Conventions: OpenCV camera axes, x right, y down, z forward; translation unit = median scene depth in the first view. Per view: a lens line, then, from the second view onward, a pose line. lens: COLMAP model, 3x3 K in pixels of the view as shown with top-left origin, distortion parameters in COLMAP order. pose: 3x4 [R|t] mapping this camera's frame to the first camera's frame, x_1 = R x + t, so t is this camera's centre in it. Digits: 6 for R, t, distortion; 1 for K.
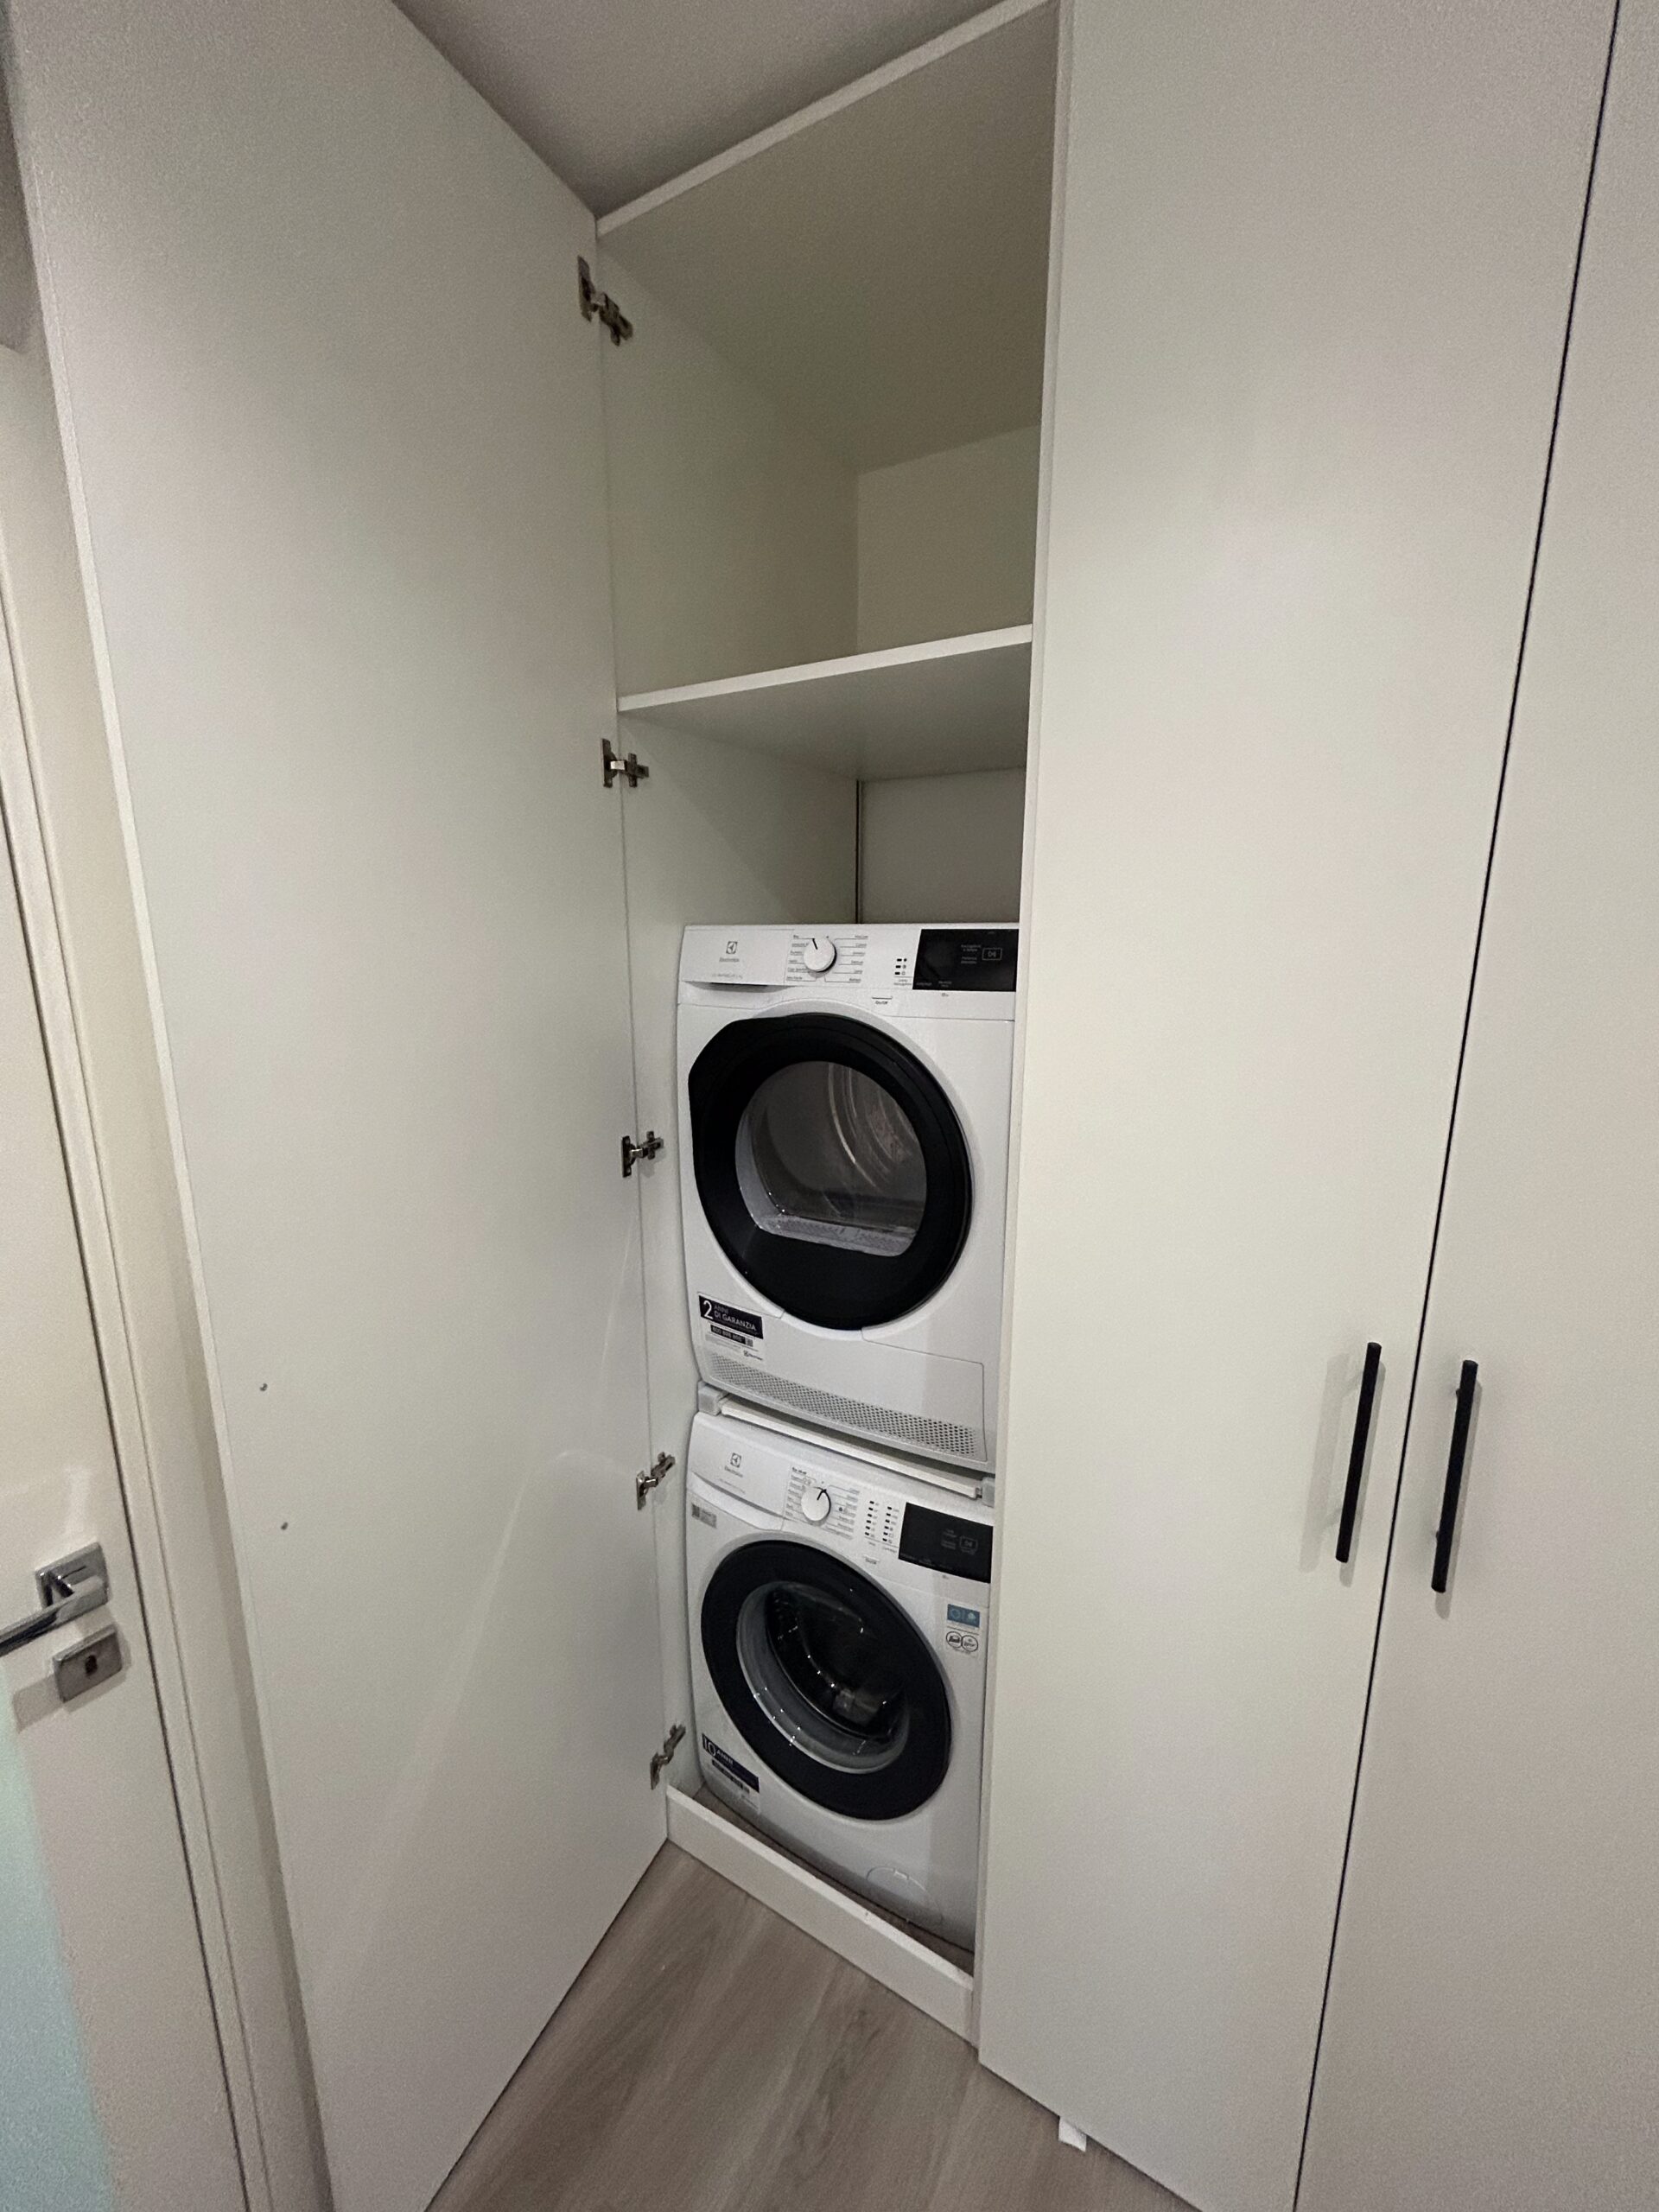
lens RADIAL K [[896.5, 0, 835.0], [0, 896.5, 1110.4], [0, 0, 1]] dist [-0.001194, 0.000908]
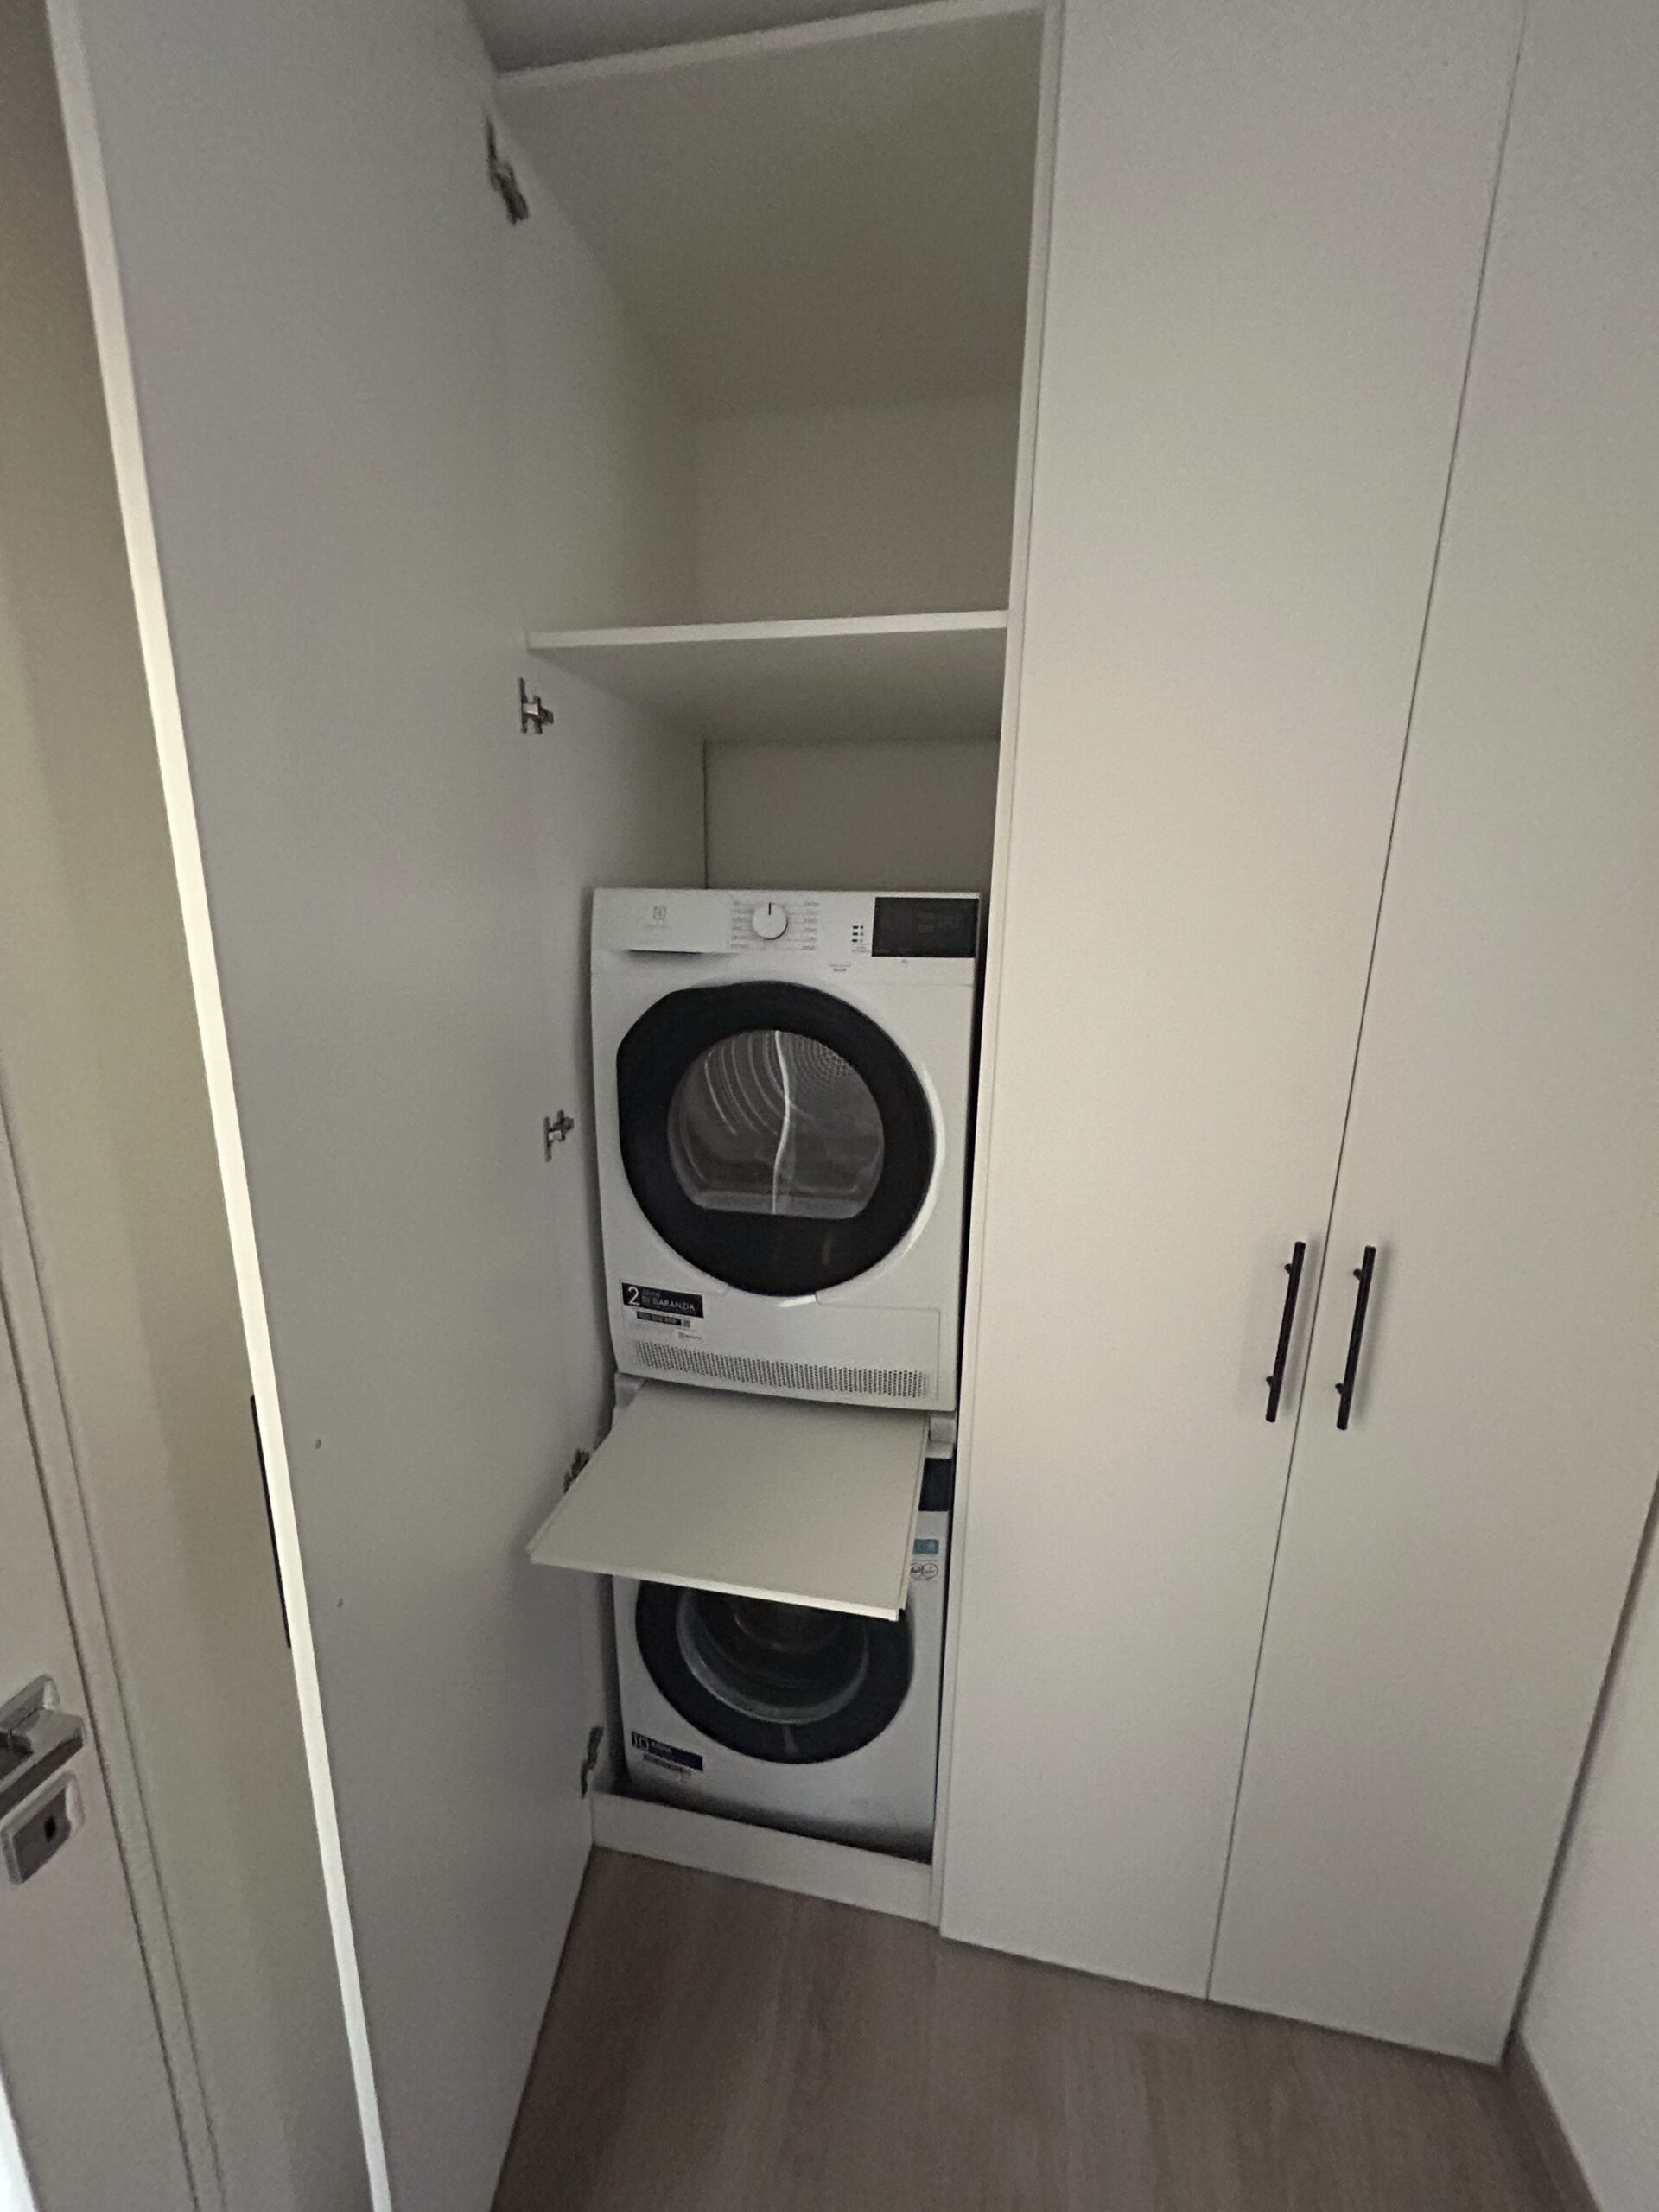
lens RADIAL K [[896.5, 0, 837.0], [0, 896.5, 1107.2], [0, 0, 1]] dist [-0.001194, 0.000908]
pose [[0.942644, -0.061673, 0.328054, -0.271967], [0.050166, 0.997796, 0.043432, -0.009193], [-0.330009, -0.024483, 0.943660, 0.039498]]
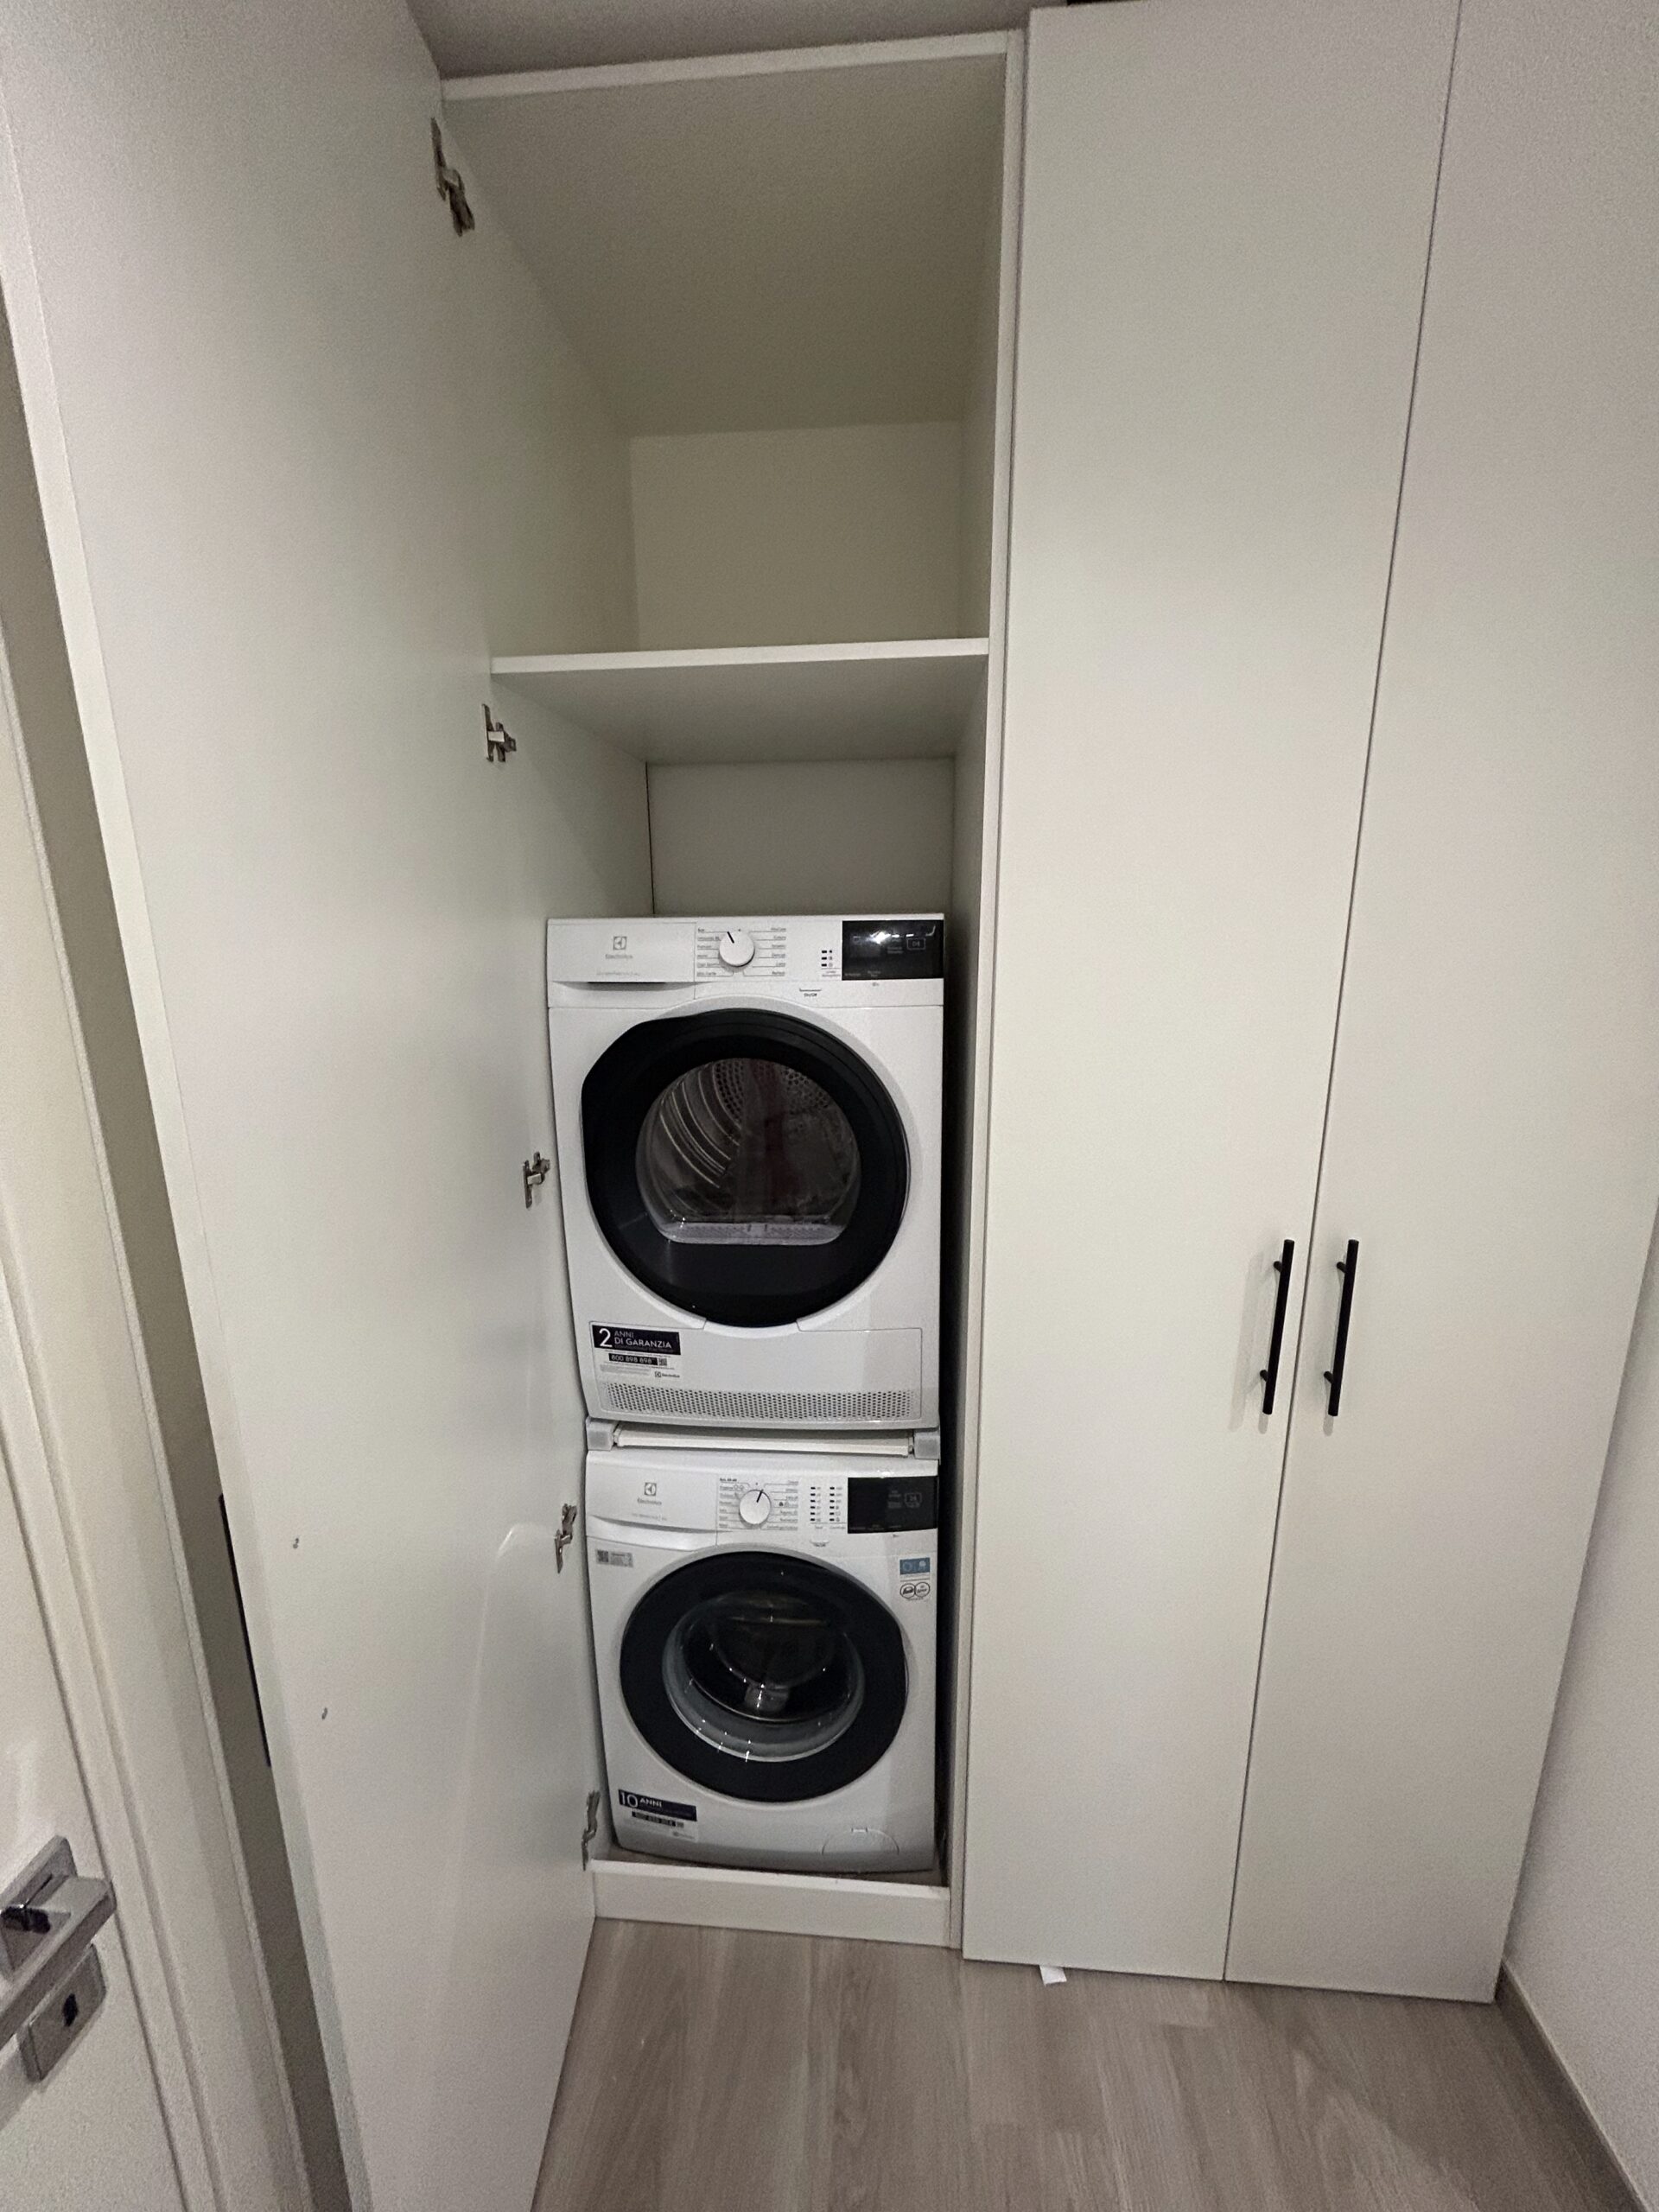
lens RADIAL K [[896.5, 0, 828.6], [0, 896.5, 1111.6], [0, 0, 1]] dist [-0.001194, 0.000908]
pose [[0.897780, -0.106894, 0.427276, -0.347062], [0.098591, 0.994259, 0.041583, -0.027587], [-0.429268, 0.004793, 0.903164, 0.079148]]
